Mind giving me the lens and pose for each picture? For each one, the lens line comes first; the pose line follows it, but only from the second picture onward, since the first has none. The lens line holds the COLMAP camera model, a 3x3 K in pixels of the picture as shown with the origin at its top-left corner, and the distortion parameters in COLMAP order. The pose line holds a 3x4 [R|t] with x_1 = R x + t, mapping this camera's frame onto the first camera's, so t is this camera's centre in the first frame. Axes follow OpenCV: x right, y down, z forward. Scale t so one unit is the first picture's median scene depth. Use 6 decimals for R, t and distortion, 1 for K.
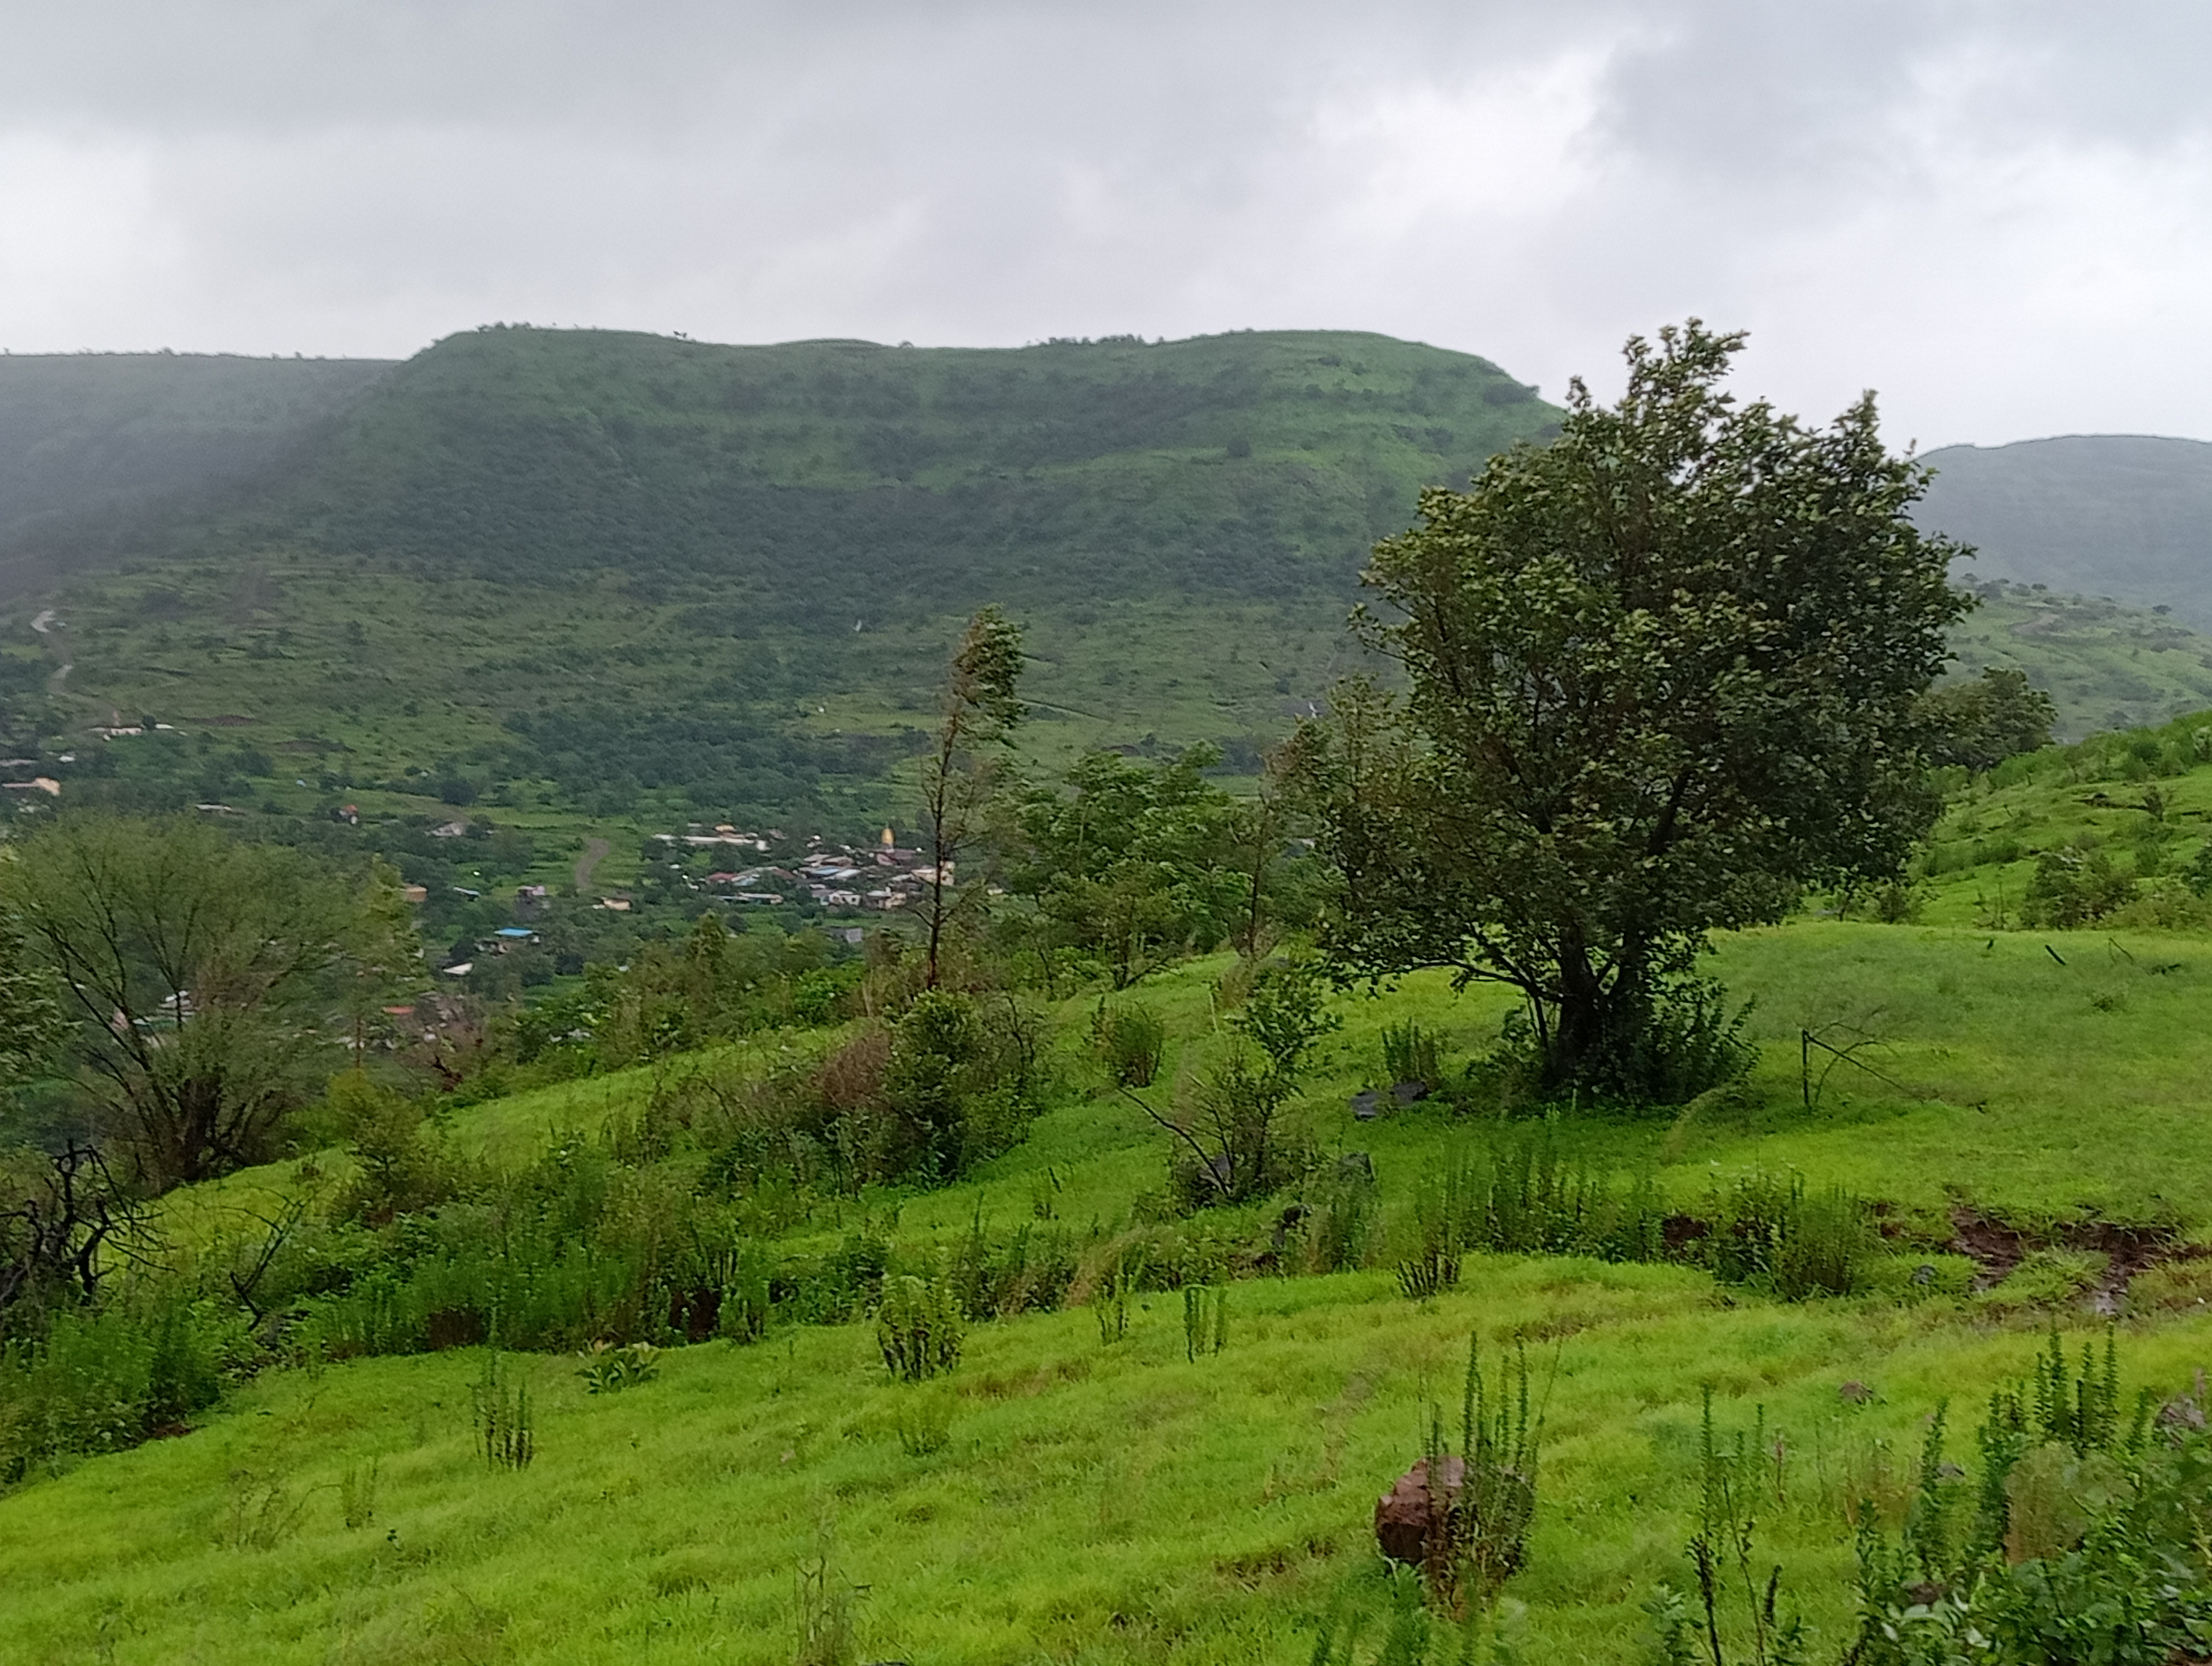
lens RADIAL K [[1770.6, 0, 1106.0], [0, 1770.6, 833.0], [0, 0, 1]] dist [0.037301, -0.025491]
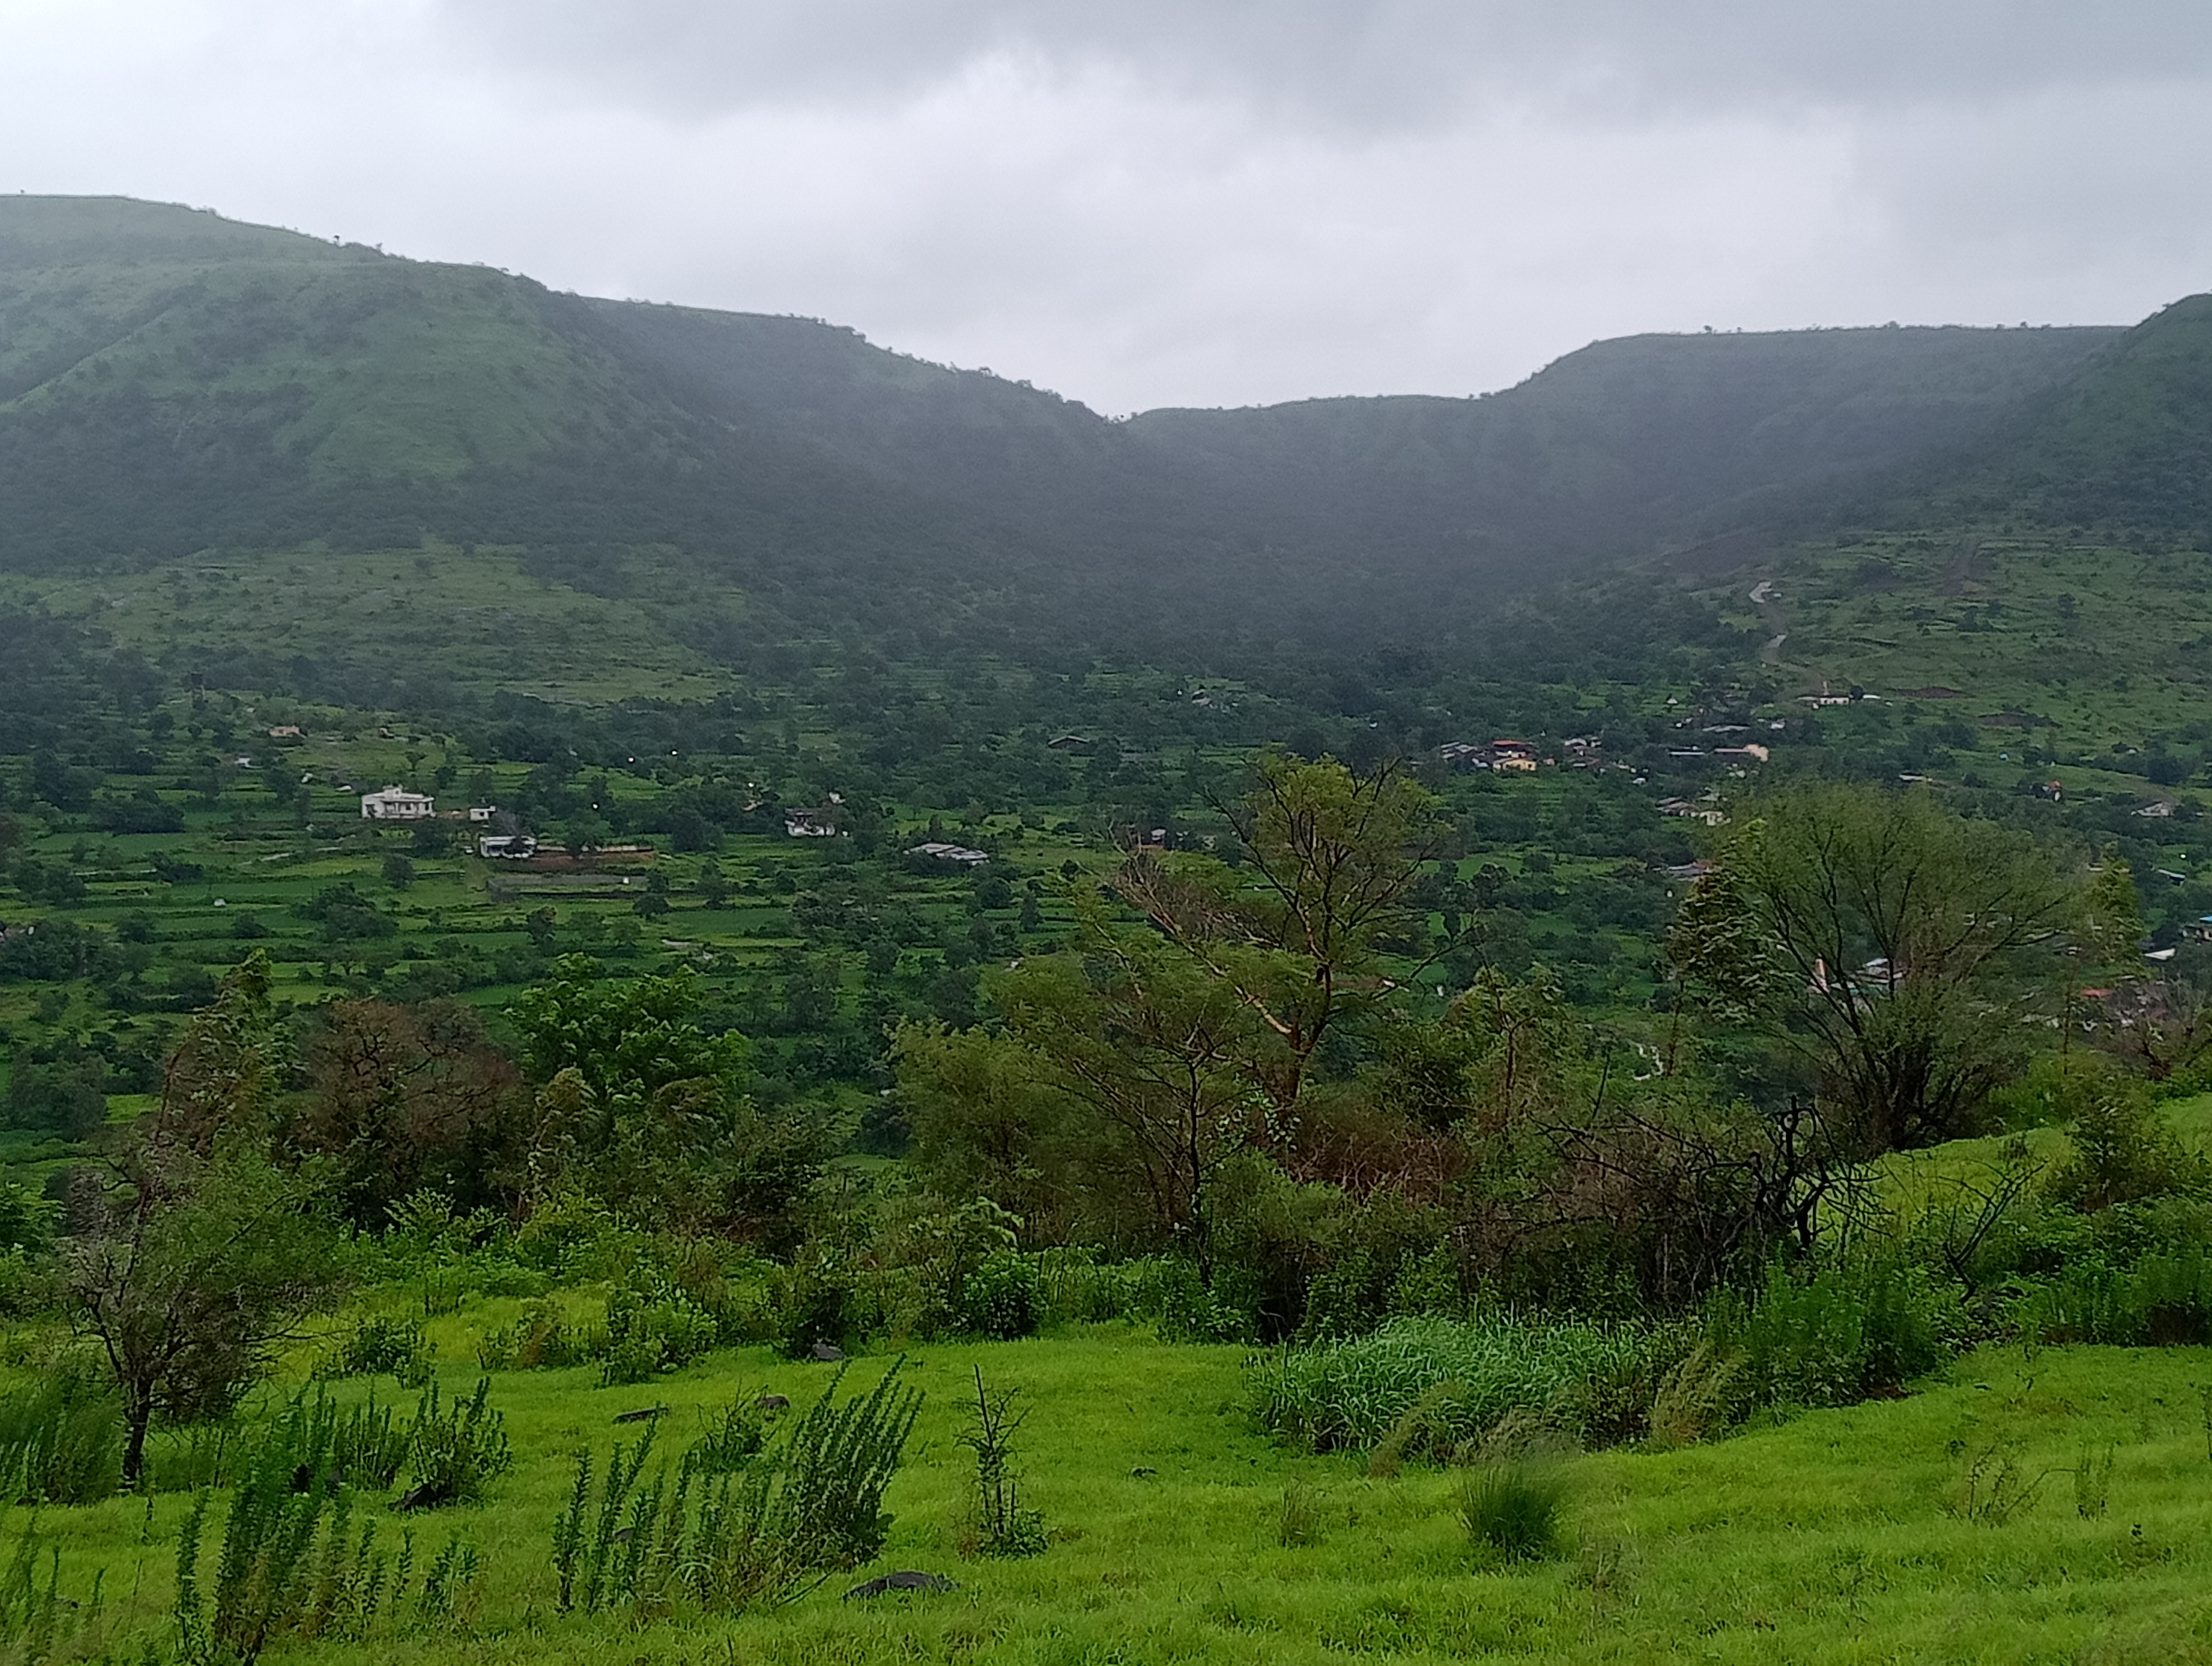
lens RADIAL K [[1770.6, 0, 1106.0], [0, 1770.6, 833.0], [0, 0, 1]] dist [0.037301, -0.025491]
pose [[0.969225, 0.043305, -0.242336, -0.703791], [-0.042834, 0.999056, 0.007213, 0.028976], [0.242420, 0.003389, 0.970166, -0.085362]]
